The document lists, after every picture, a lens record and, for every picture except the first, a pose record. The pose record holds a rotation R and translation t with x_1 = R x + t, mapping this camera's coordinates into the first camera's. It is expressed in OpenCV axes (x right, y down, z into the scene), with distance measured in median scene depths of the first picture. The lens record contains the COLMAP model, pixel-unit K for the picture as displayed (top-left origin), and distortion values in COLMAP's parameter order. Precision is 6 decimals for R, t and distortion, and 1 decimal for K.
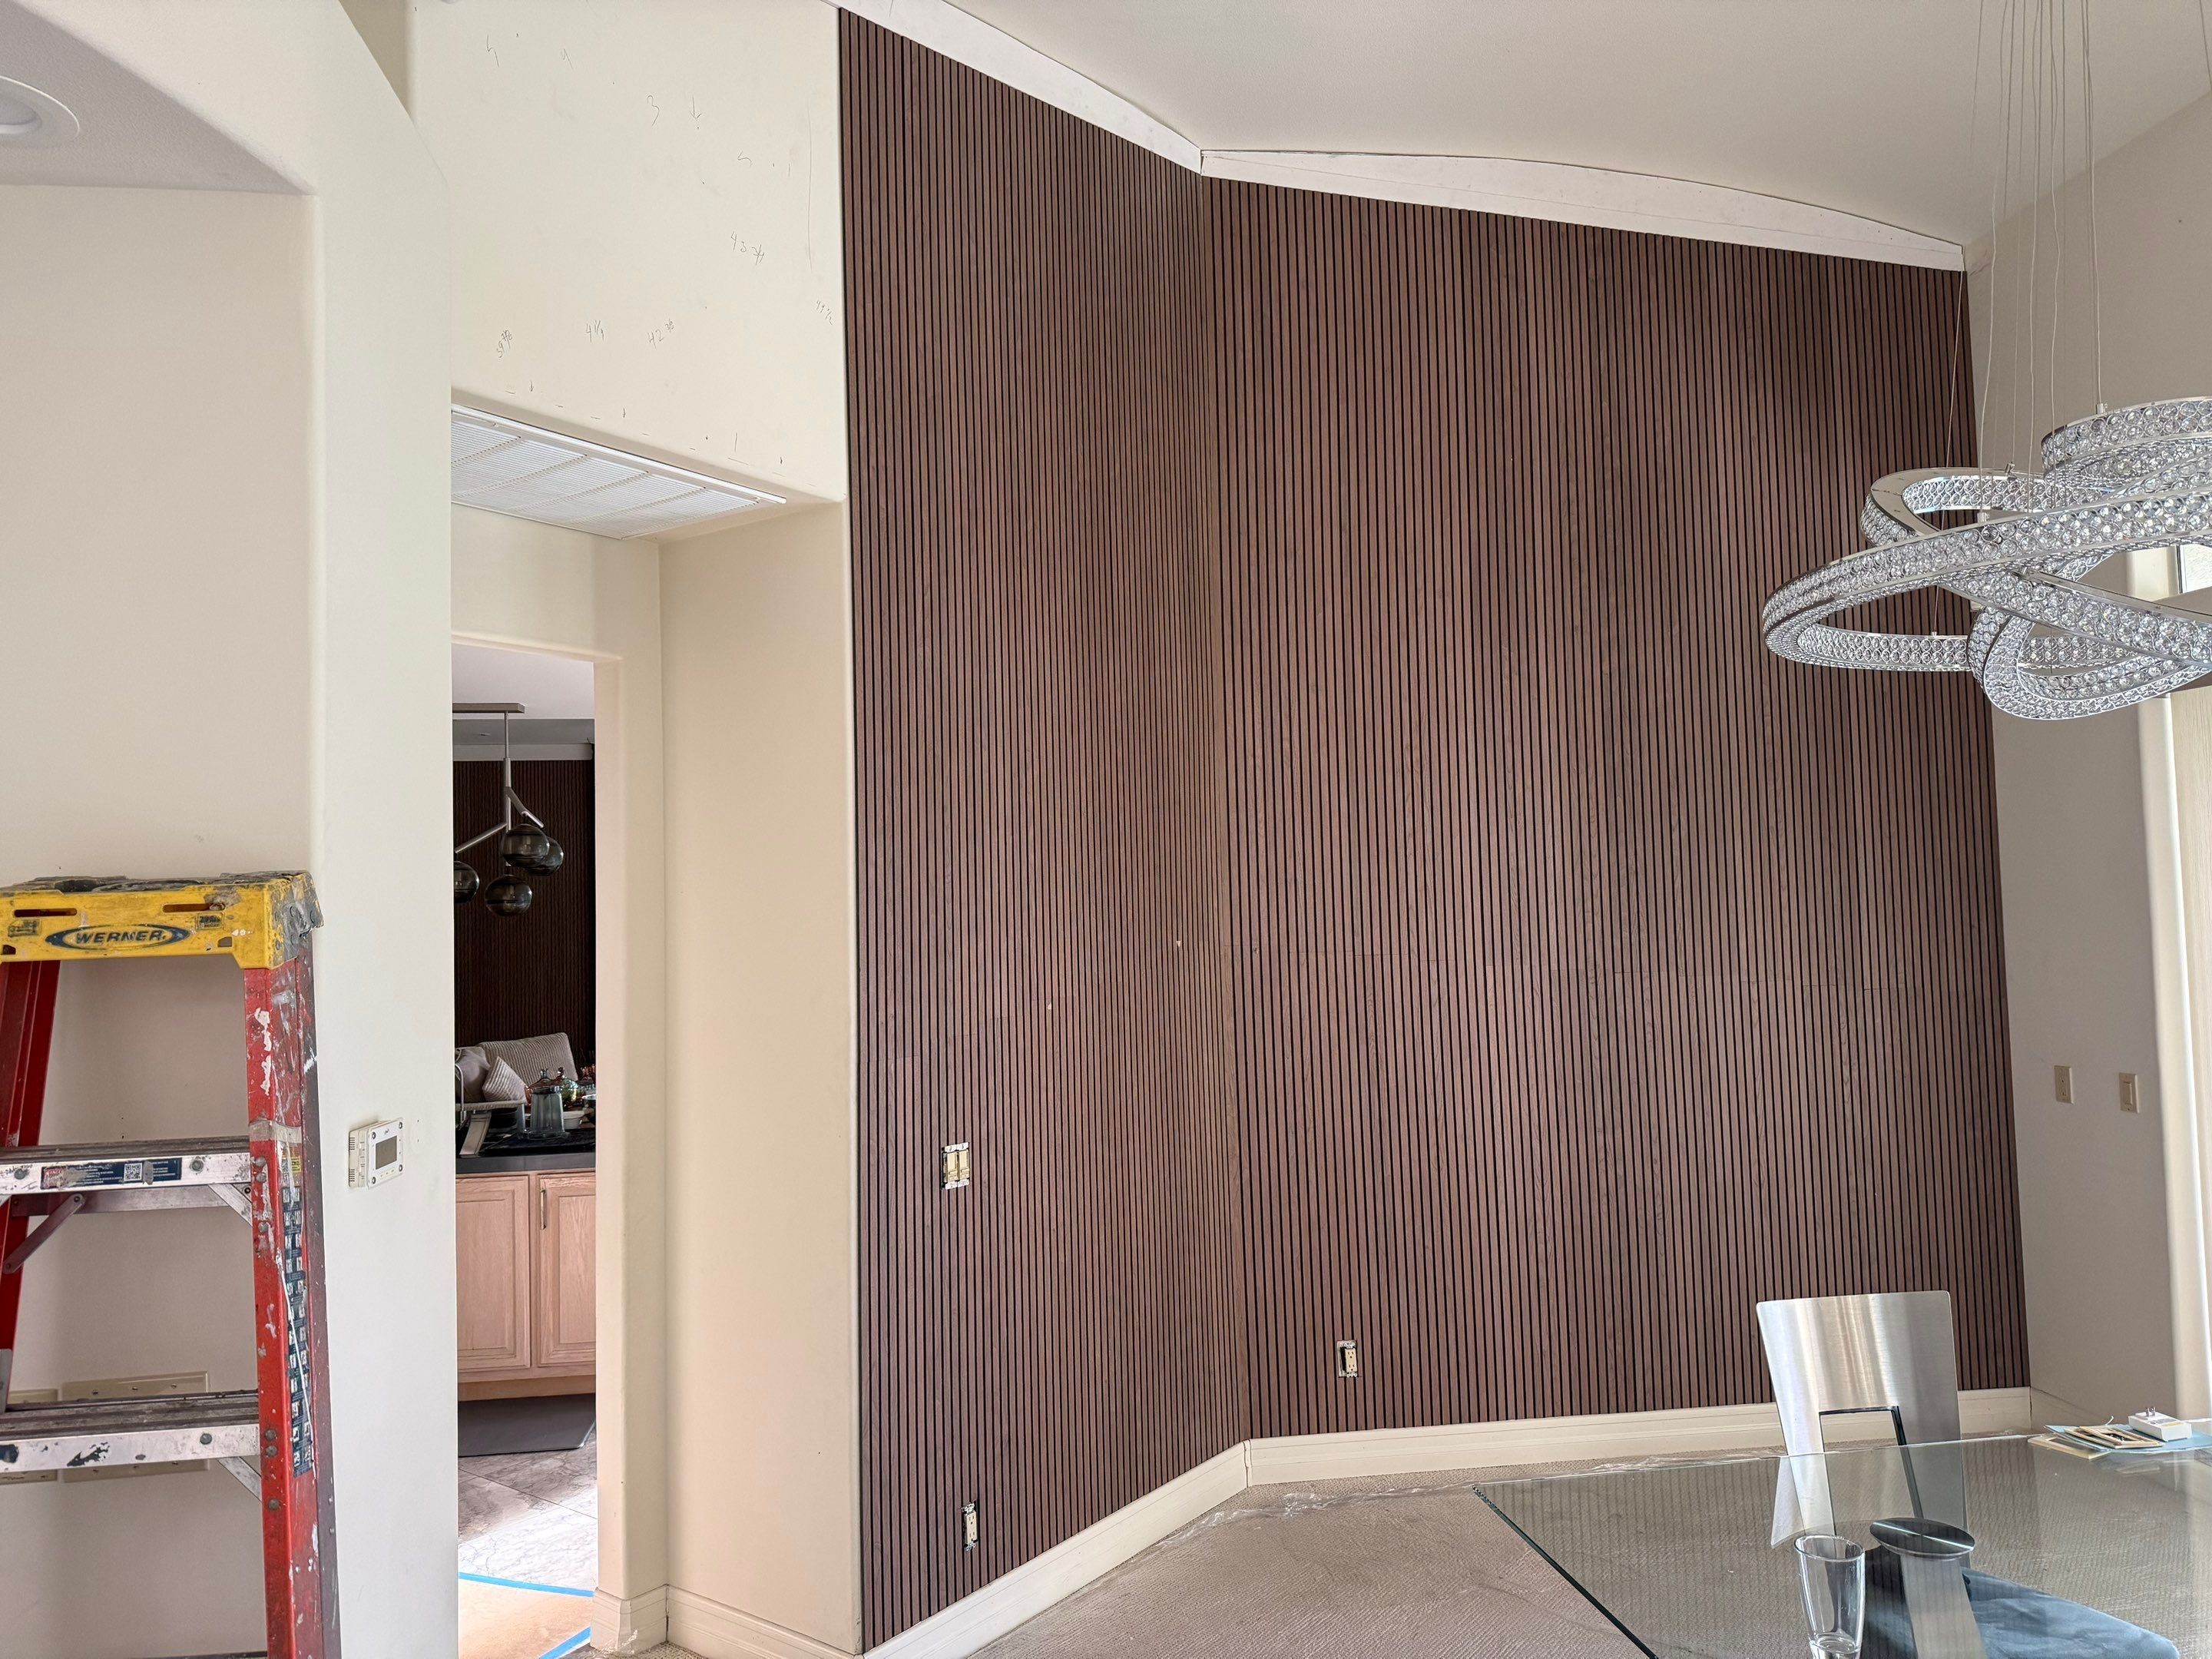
lens RADIAL K [[1539.1, 0, 1088.7], [0, 1539.1, 834.4], [0, 0, 1]] dist [0.028203, -0.032411]
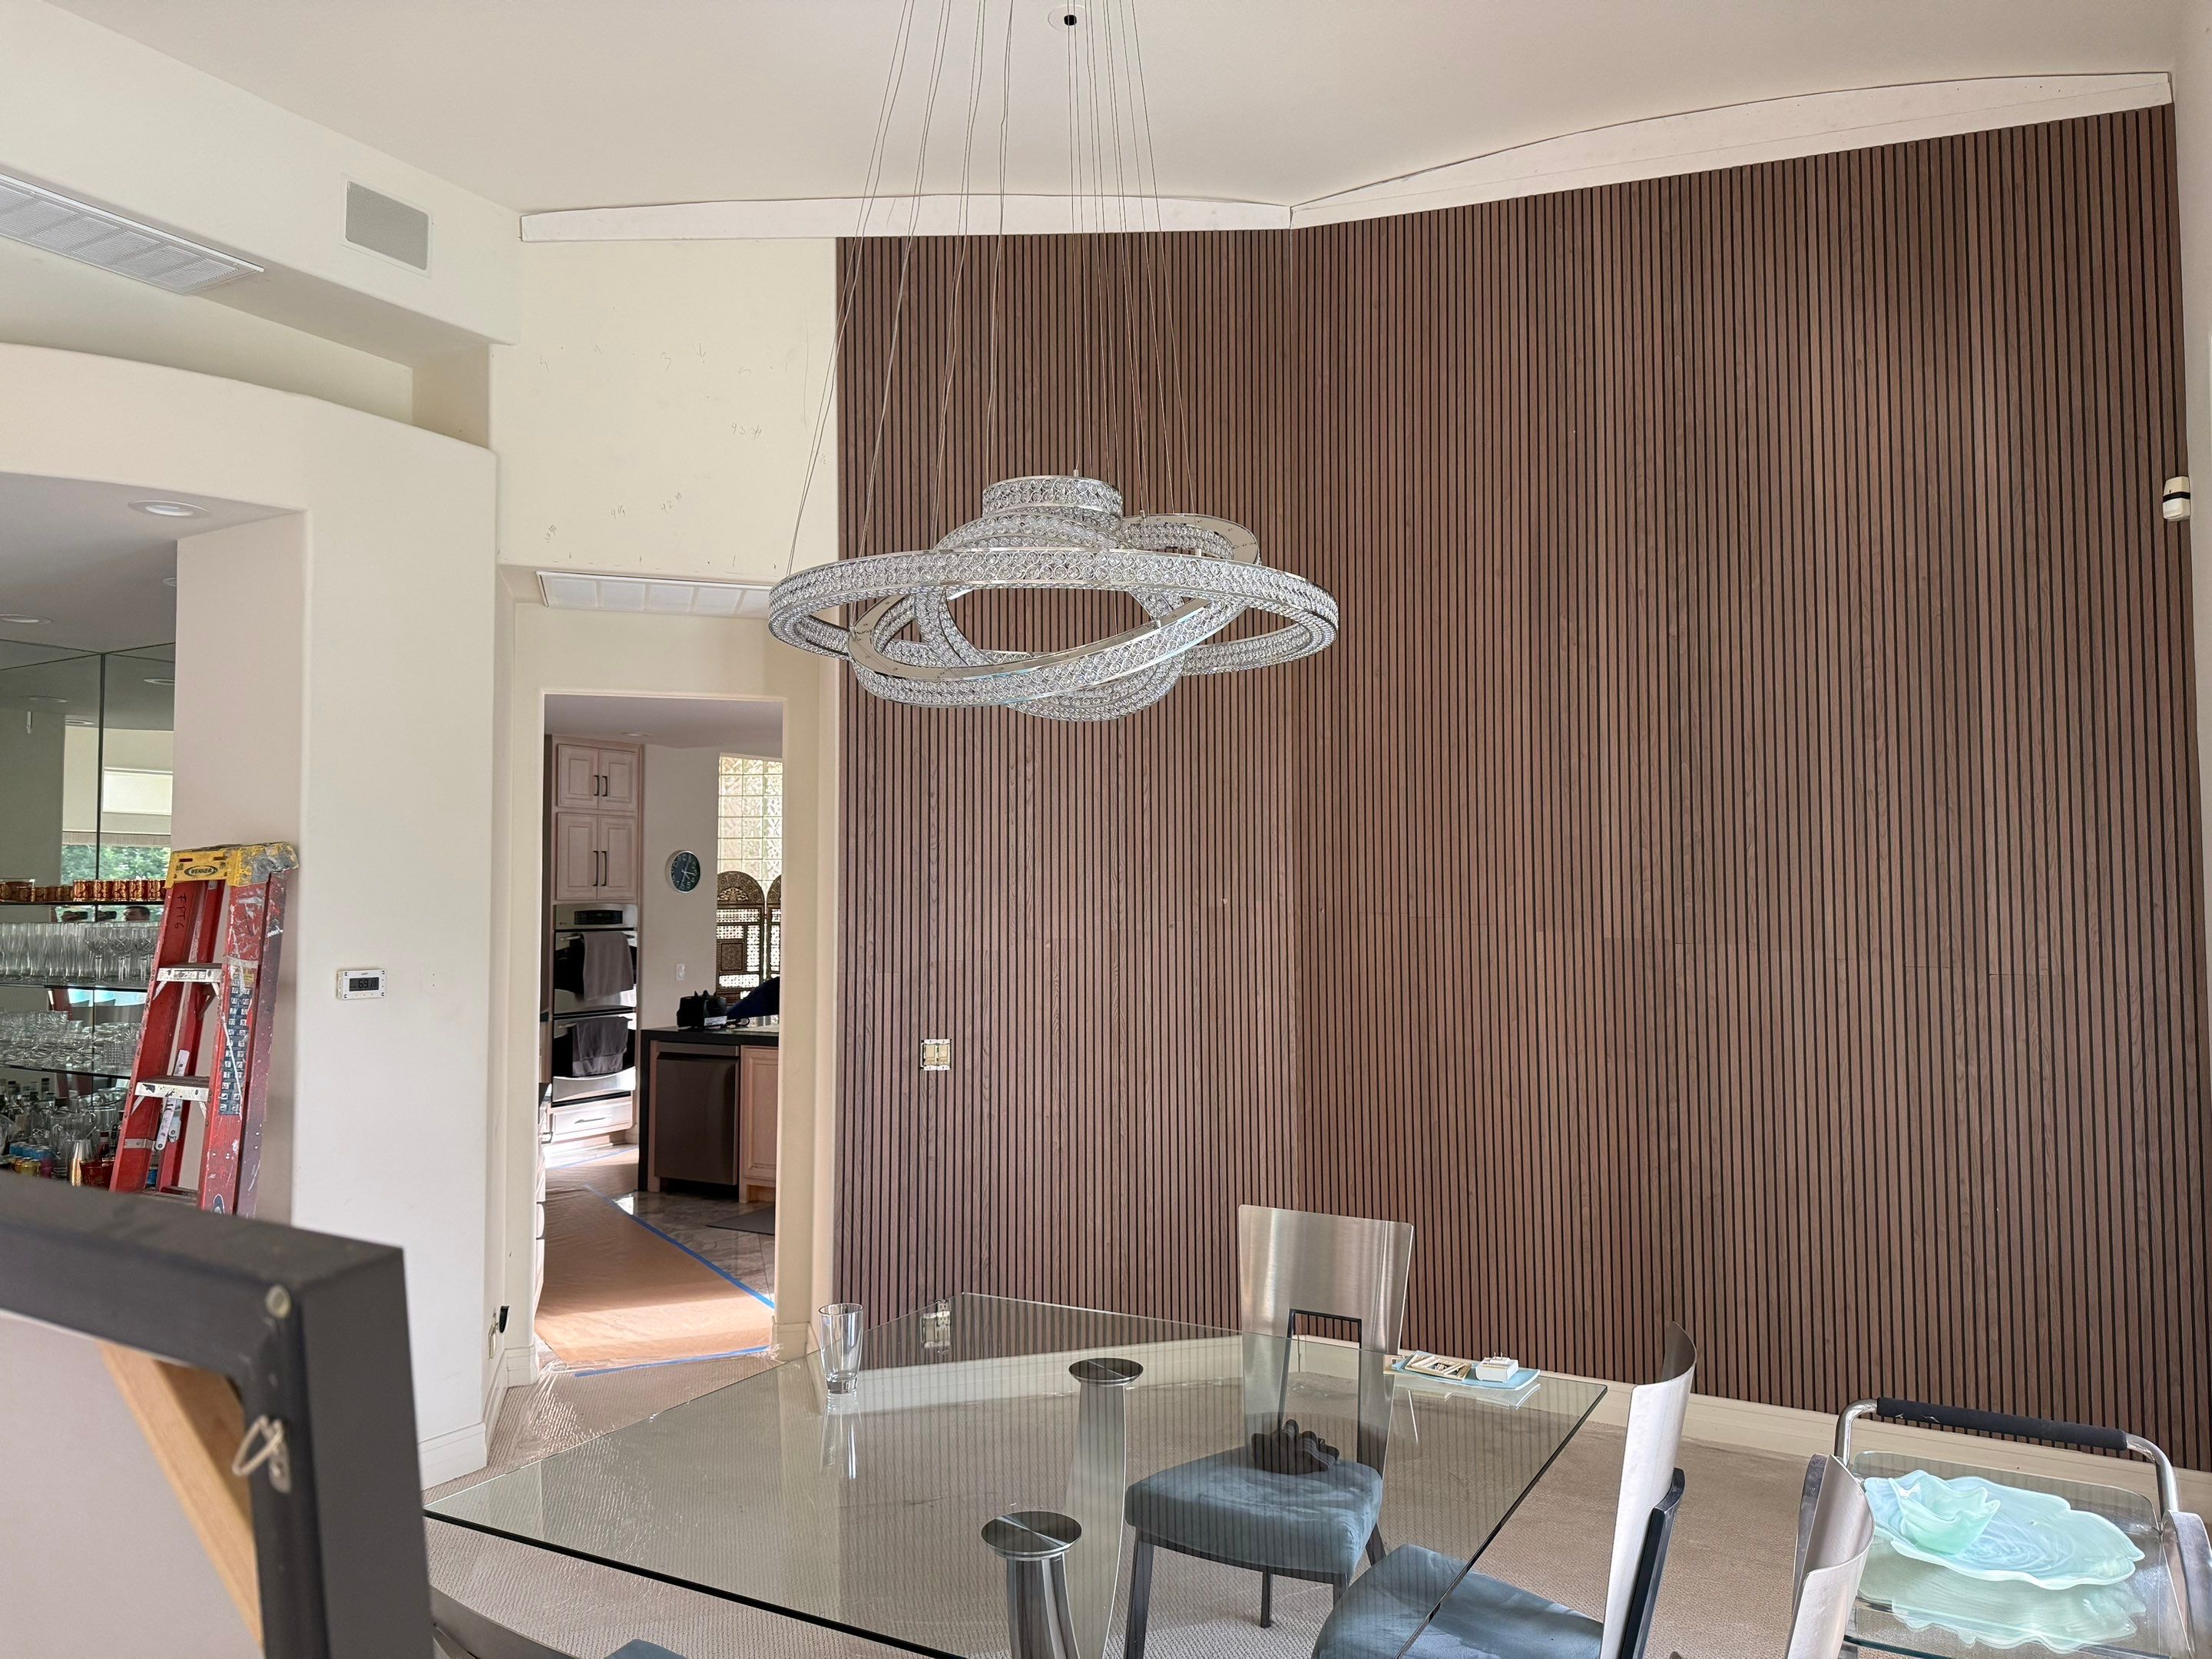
lens RADIAL K [[1539.1, 0, 1095.5], [0, 1539.1, 820.3], [0, 0, 1]] dist [0.028203, -0.032411]
pose [[0.790990, -0.009167, -0.611760, 0.657185], [0.016326, 0.999848, 0.006128, -0.000119], [0.611611, -0.014835, 0.791019, 0.004198]]
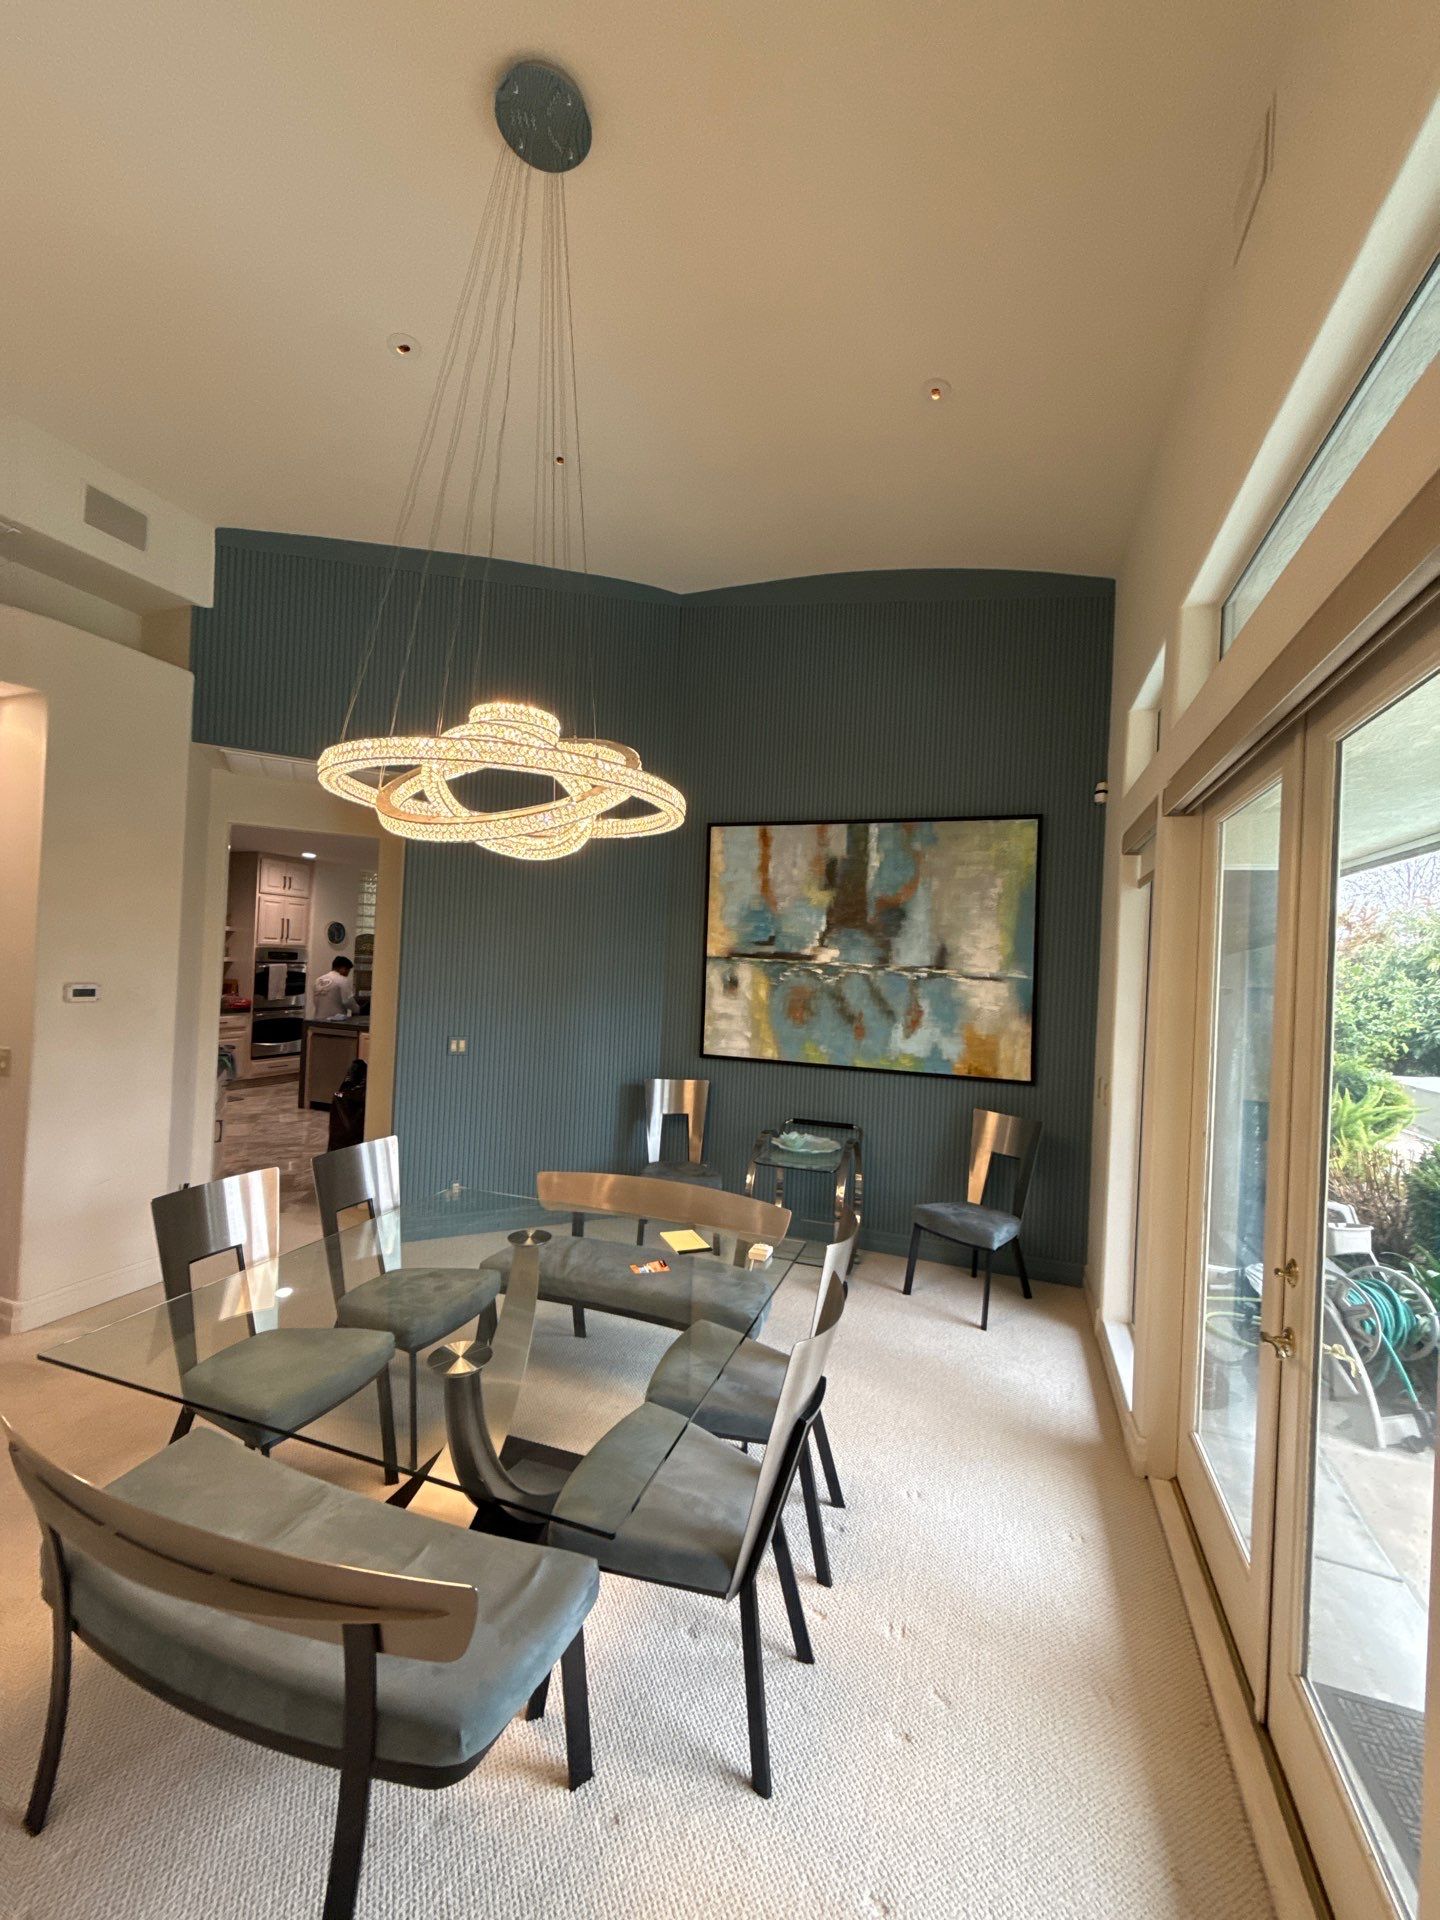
lens RADIAL K [[753.7, 0, 720.1], [0, 753.7, 959.1], [0, 0, 1]] dist [0.004103, -0.000206]
pose [[0.890591, 0.063192, -0.450394, 0.620178], [-0.044546, 0.997659, 0.051891, -0.001473], [0.452619, -0.026151, 0.891321, 0.093048]]
